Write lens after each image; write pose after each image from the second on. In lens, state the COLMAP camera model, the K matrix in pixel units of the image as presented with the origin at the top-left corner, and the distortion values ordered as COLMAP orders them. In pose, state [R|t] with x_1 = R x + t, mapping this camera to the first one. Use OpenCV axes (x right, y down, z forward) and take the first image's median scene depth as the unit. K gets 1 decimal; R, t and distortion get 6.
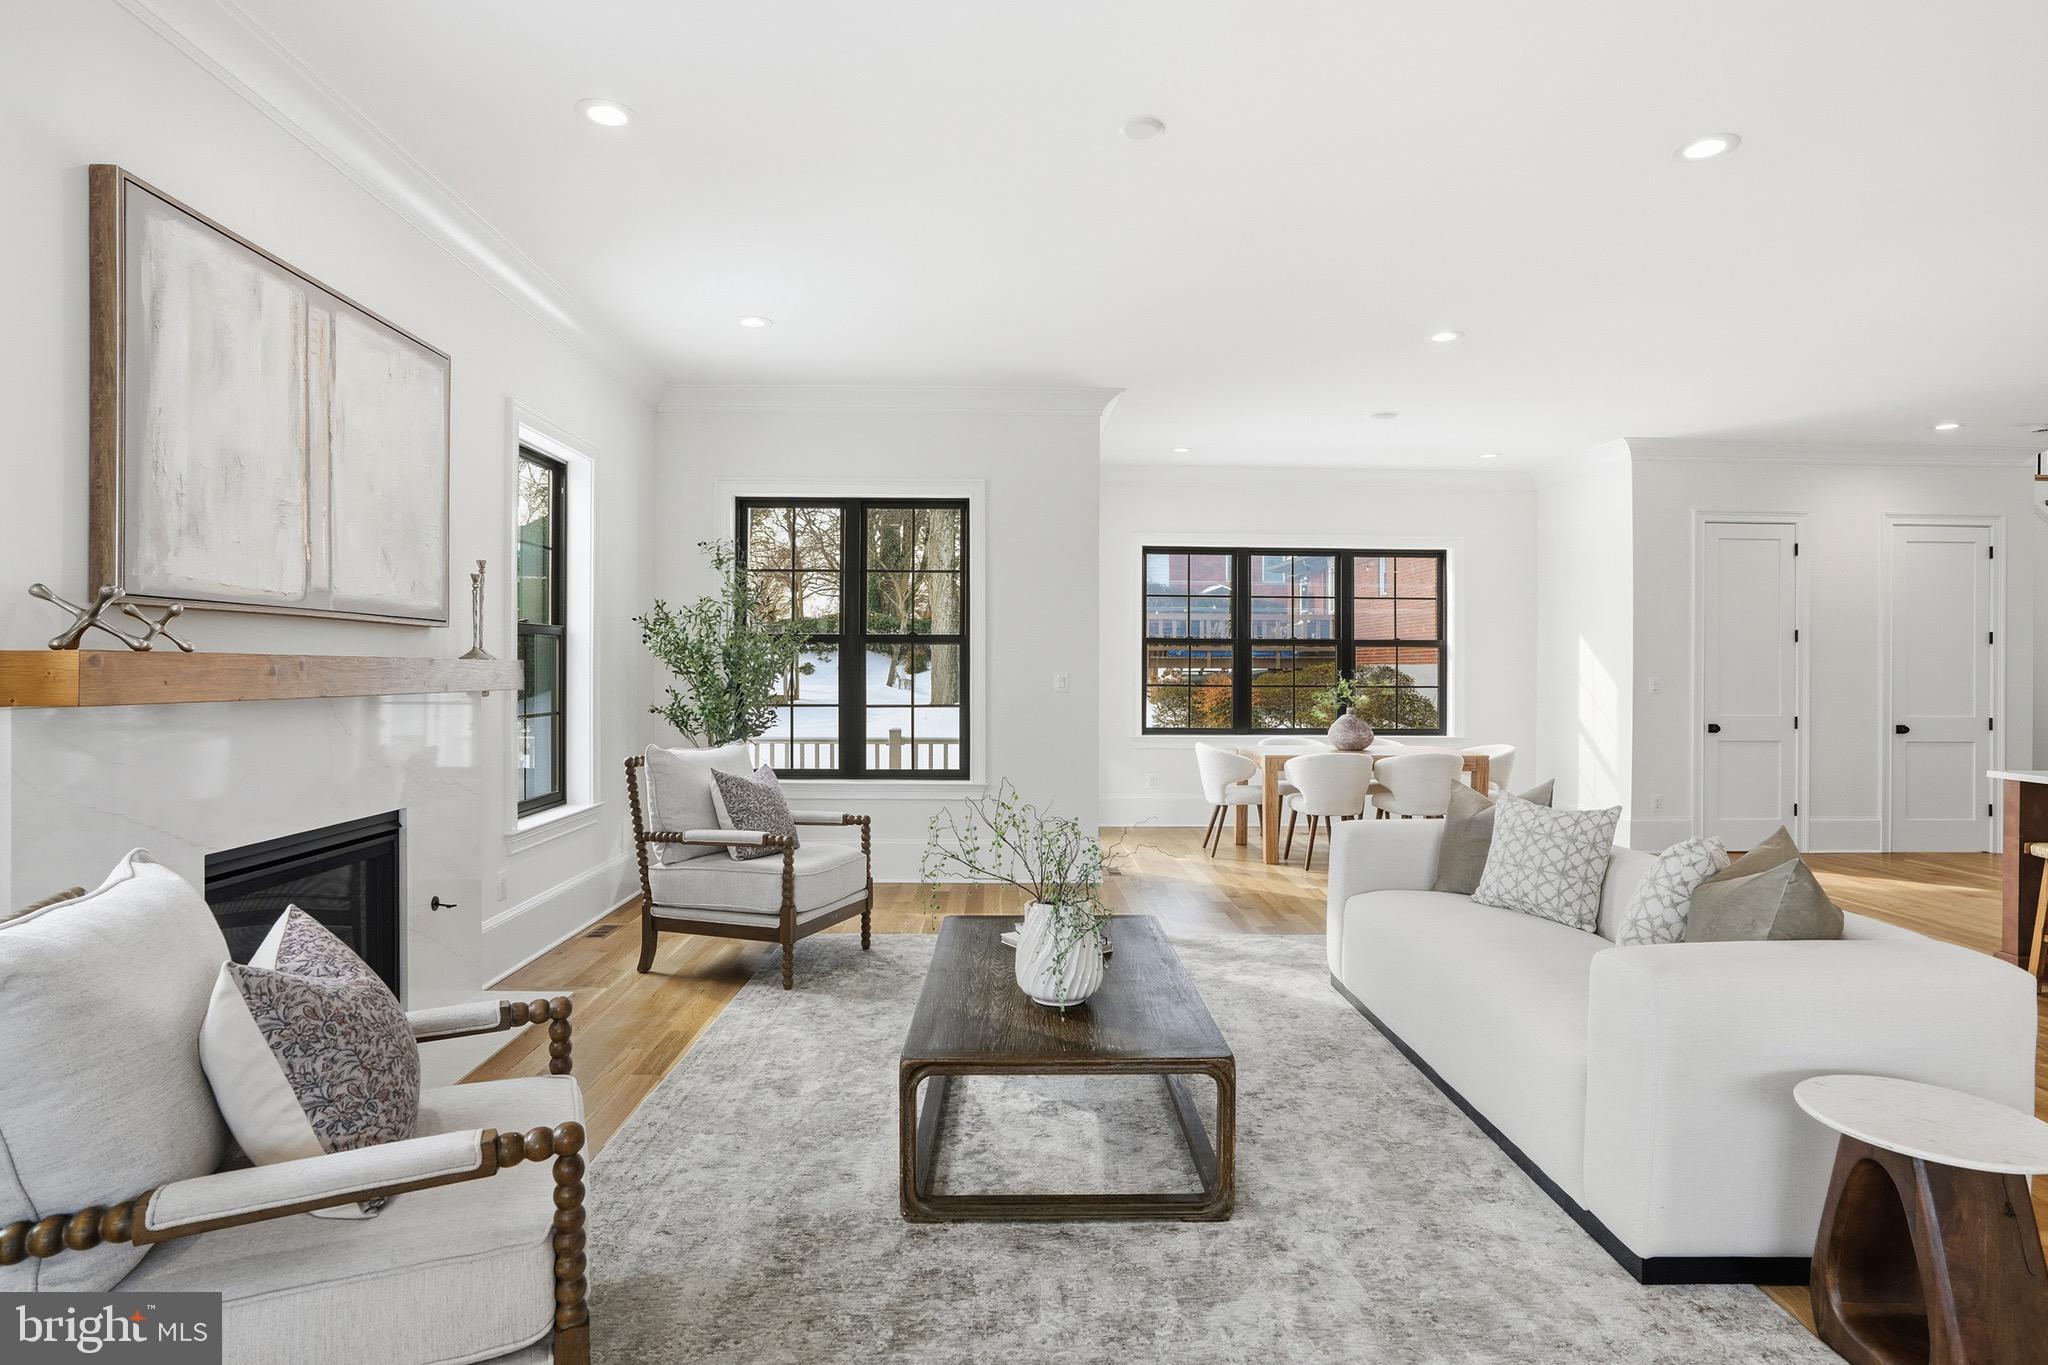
lens RADIAL K [[1081.8, 0, 1031.2], [0, 1081.8, 669.8], [0, 0, 1]] dist [-0.057504, 0.033473]
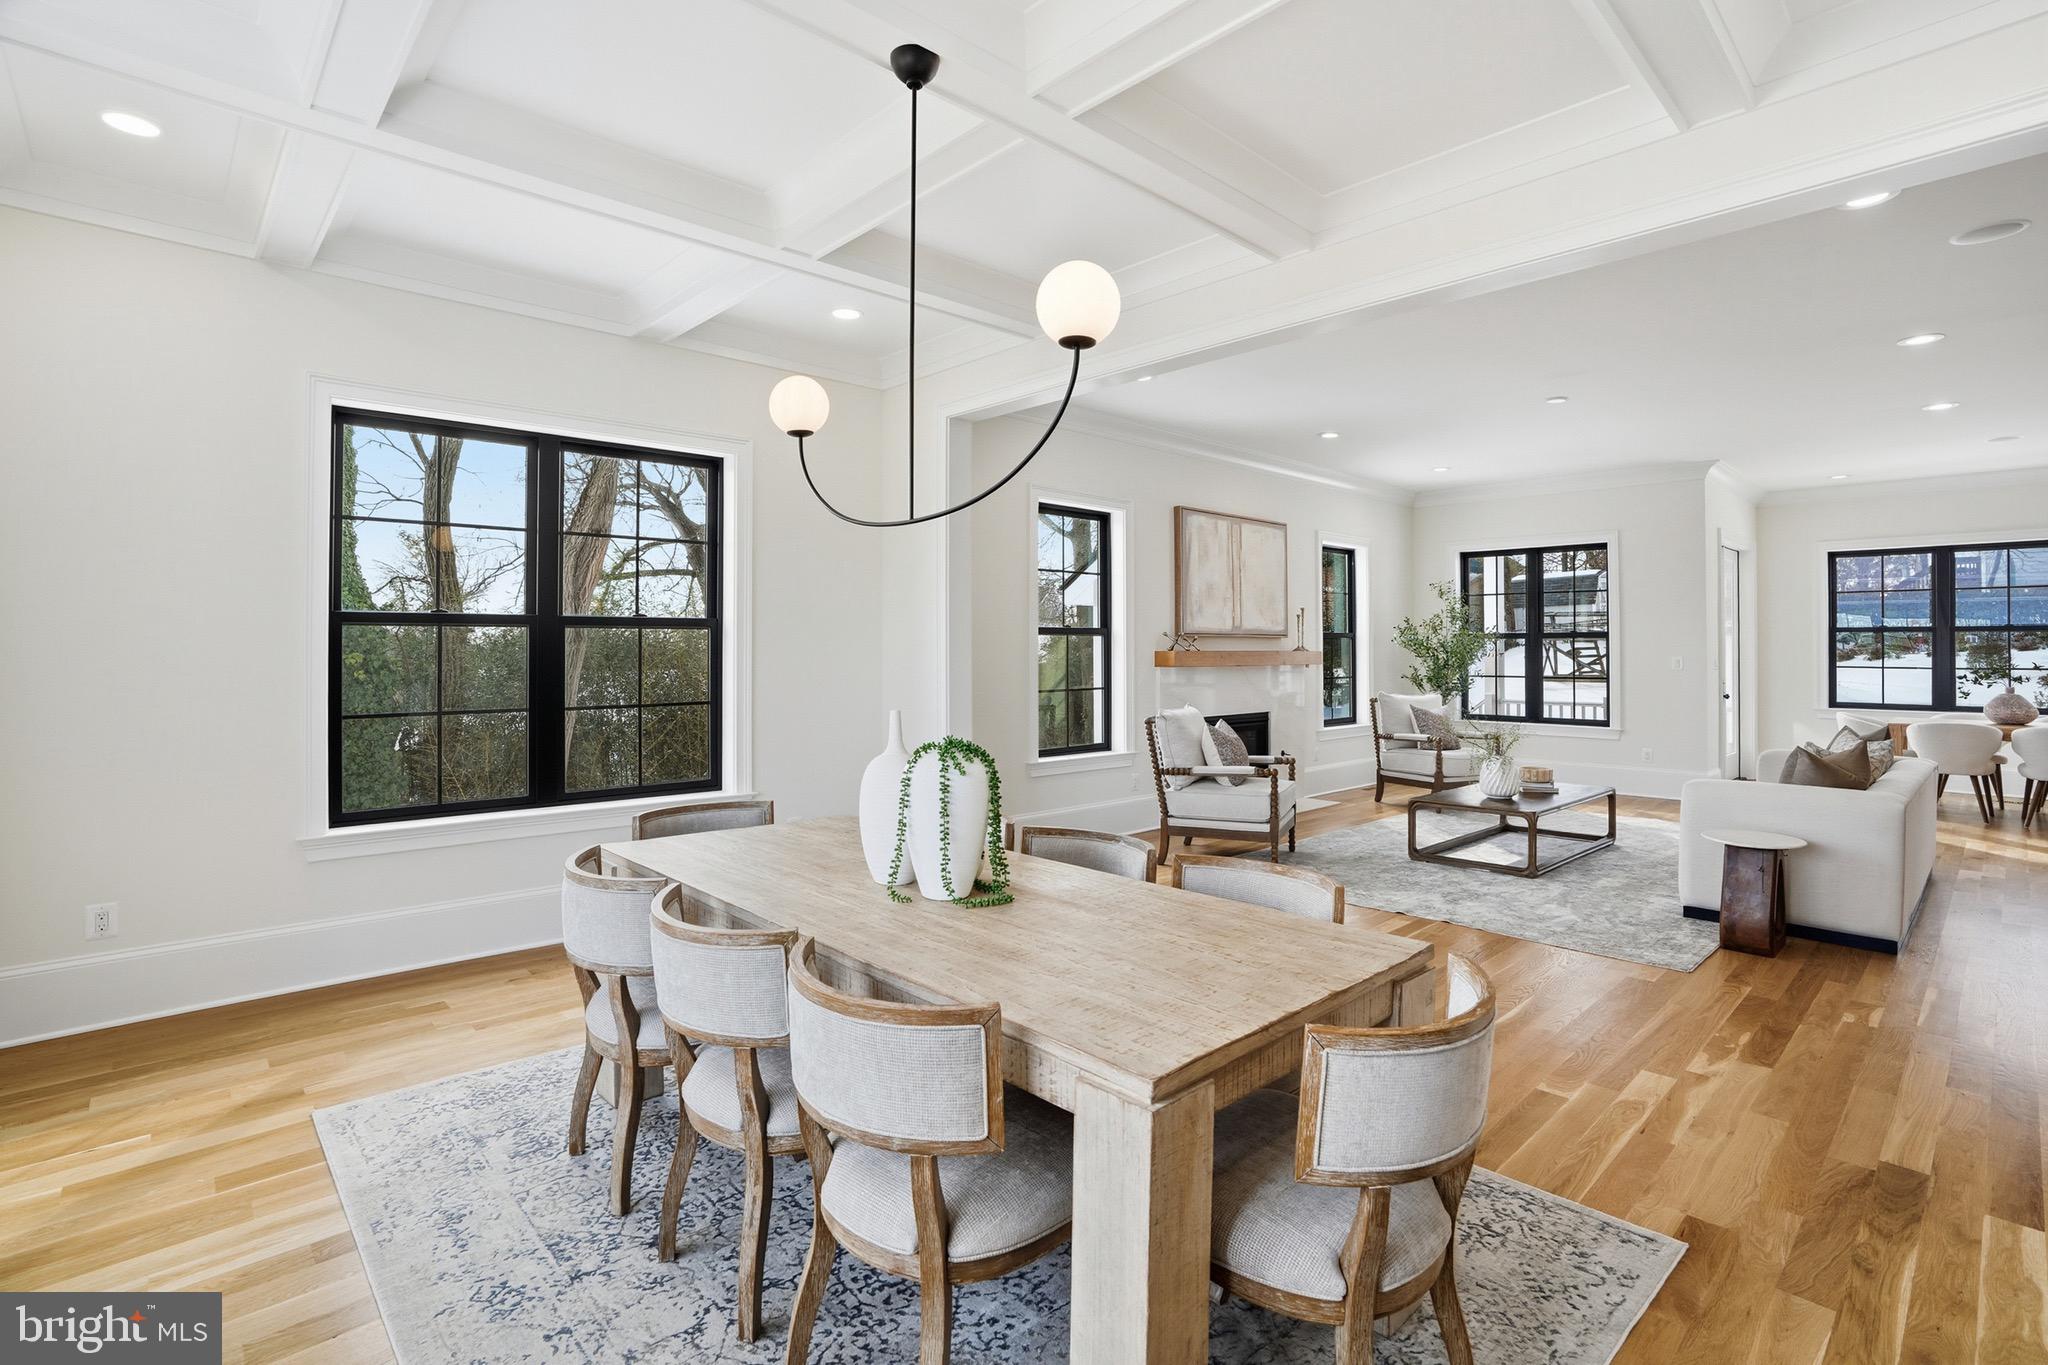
lens RADIAL K [[973.6, 0, 1025.9], [0, 973.6, 641.2], [0, 0, 1]] dist [-0.072611, 0.030089]
pose [[0.662509, -0.010359, -0.748982, 0.483724], [0.001573, 0.999921, -0.012438, -0.004387], [0.749052, 0.007062, 0.662473, -0.613046]]
